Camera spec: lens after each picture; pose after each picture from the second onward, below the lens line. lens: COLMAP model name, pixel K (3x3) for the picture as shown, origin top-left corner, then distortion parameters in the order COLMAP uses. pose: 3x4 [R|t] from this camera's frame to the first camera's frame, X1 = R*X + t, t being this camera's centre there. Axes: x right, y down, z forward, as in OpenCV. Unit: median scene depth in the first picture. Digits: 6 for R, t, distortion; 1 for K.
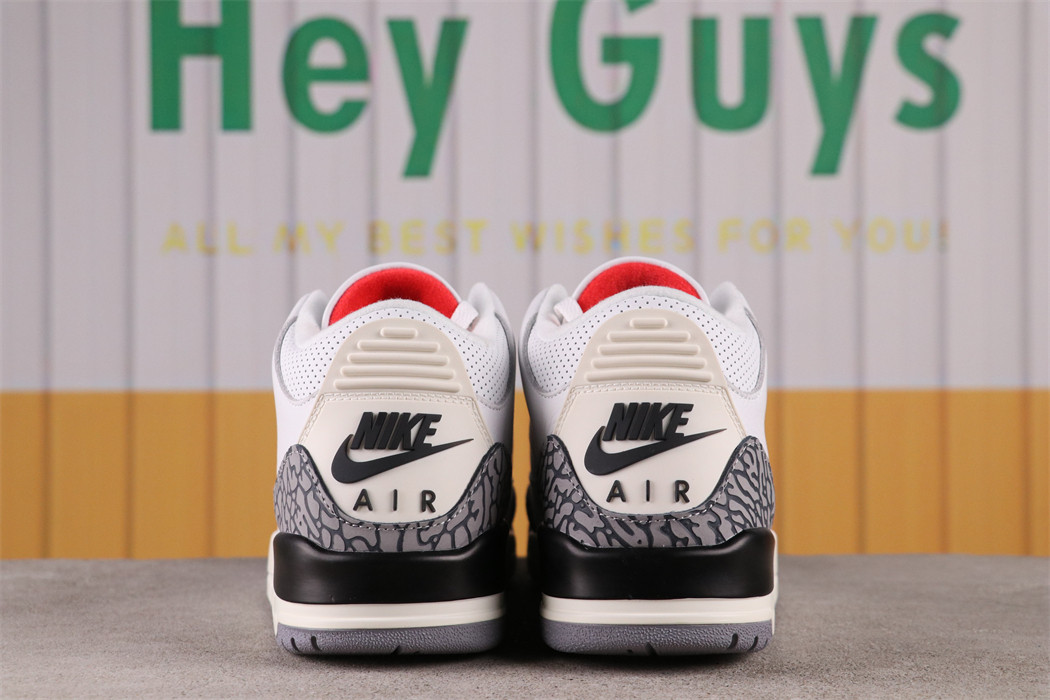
lens RADIAL K [[1676.9, 0, 525.0], [0, 1676.9, 350.0], [0, 0, 1]] dist [0.030320, 0.151812]
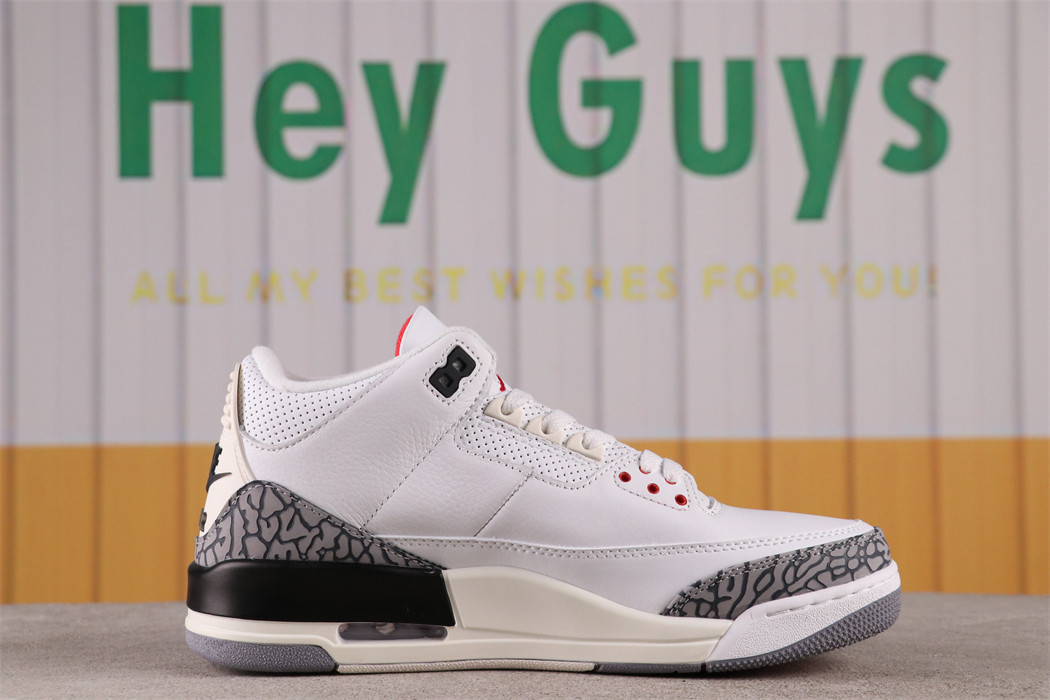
lens RADIAL K [[2055.5, 0, 525.0], [0, 2055.5, 350.0], [0, 0, 1]] dist [0.019565, -0.062351]
pose [[0.999952, -0.005288, 0.008237, 0.001913], [0.005566, 0.999404, -0.034058, 0.011398], [-0.008052, 0.034102, 0.999386, -0.191818]]
